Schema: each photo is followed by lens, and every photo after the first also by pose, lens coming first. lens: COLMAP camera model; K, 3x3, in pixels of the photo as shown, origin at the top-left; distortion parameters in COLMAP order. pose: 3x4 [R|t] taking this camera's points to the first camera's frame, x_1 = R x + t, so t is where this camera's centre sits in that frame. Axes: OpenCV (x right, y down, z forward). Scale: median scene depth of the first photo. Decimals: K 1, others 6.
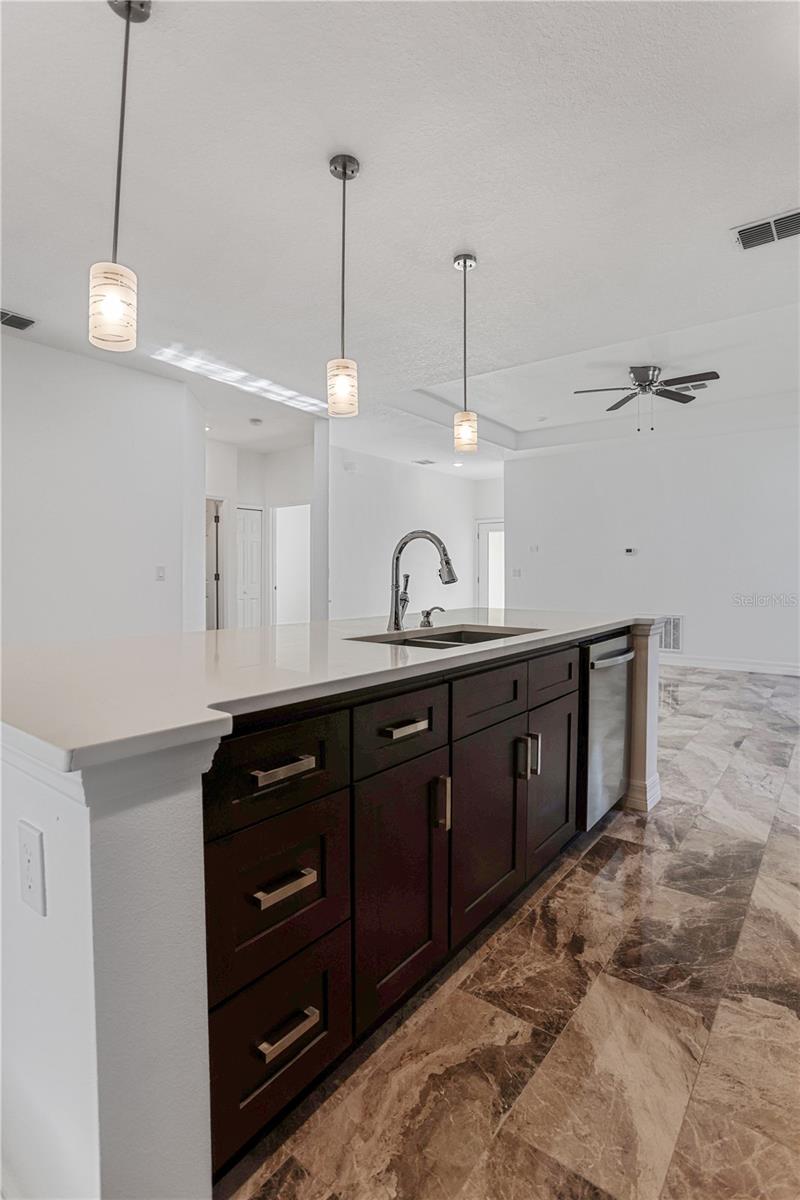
lens RADIAL K [[565.4, 0, 441.8], [0, 565.4, 574.6], [0, 0, 1]] dist [-0.027061, 0.003739]
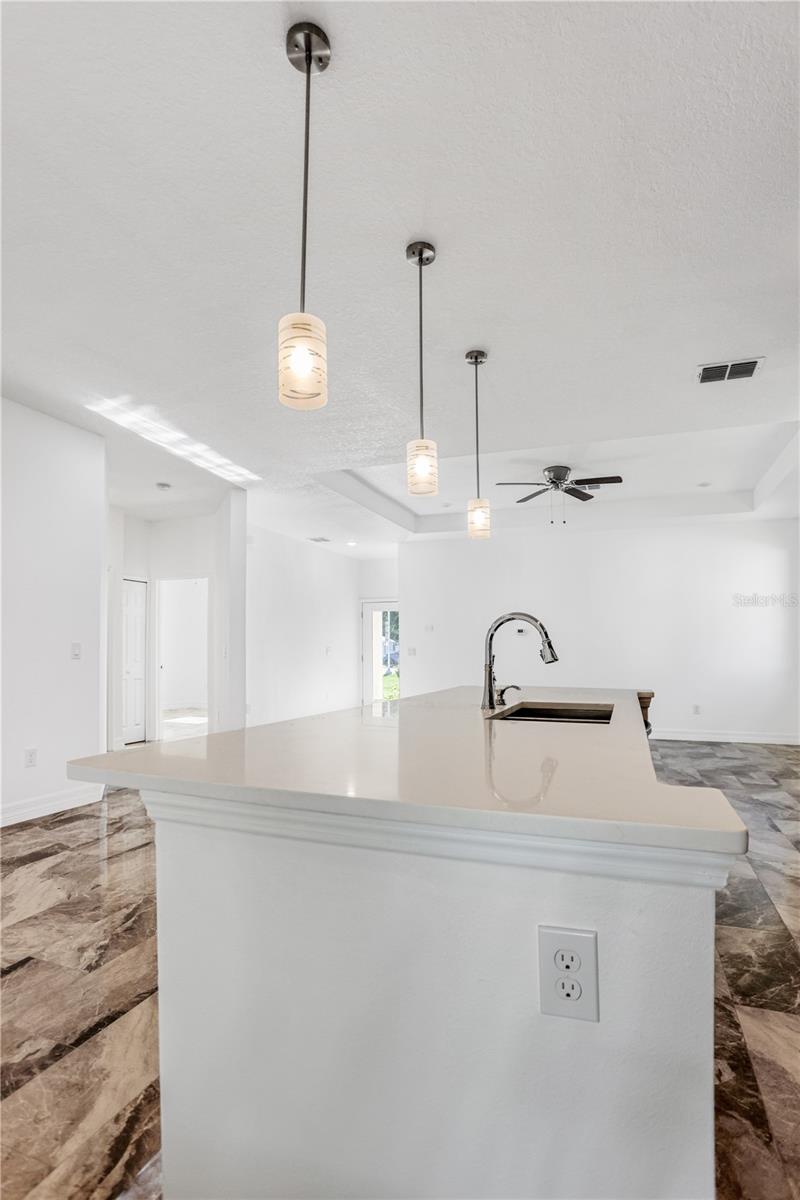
lens RADIAL K [[565.4, 0, 376.4], [0, 565.4, 622.1], [0, 0, 1]] dist [-0.027061, 0.003739]
pose [[0.960843, 0.012904, 0.276793, -0.295347], [0.002503, 0.998470, -0.055238, 0.001971], [-0.277082, 0.053768, 0.959341, 0.036527]]
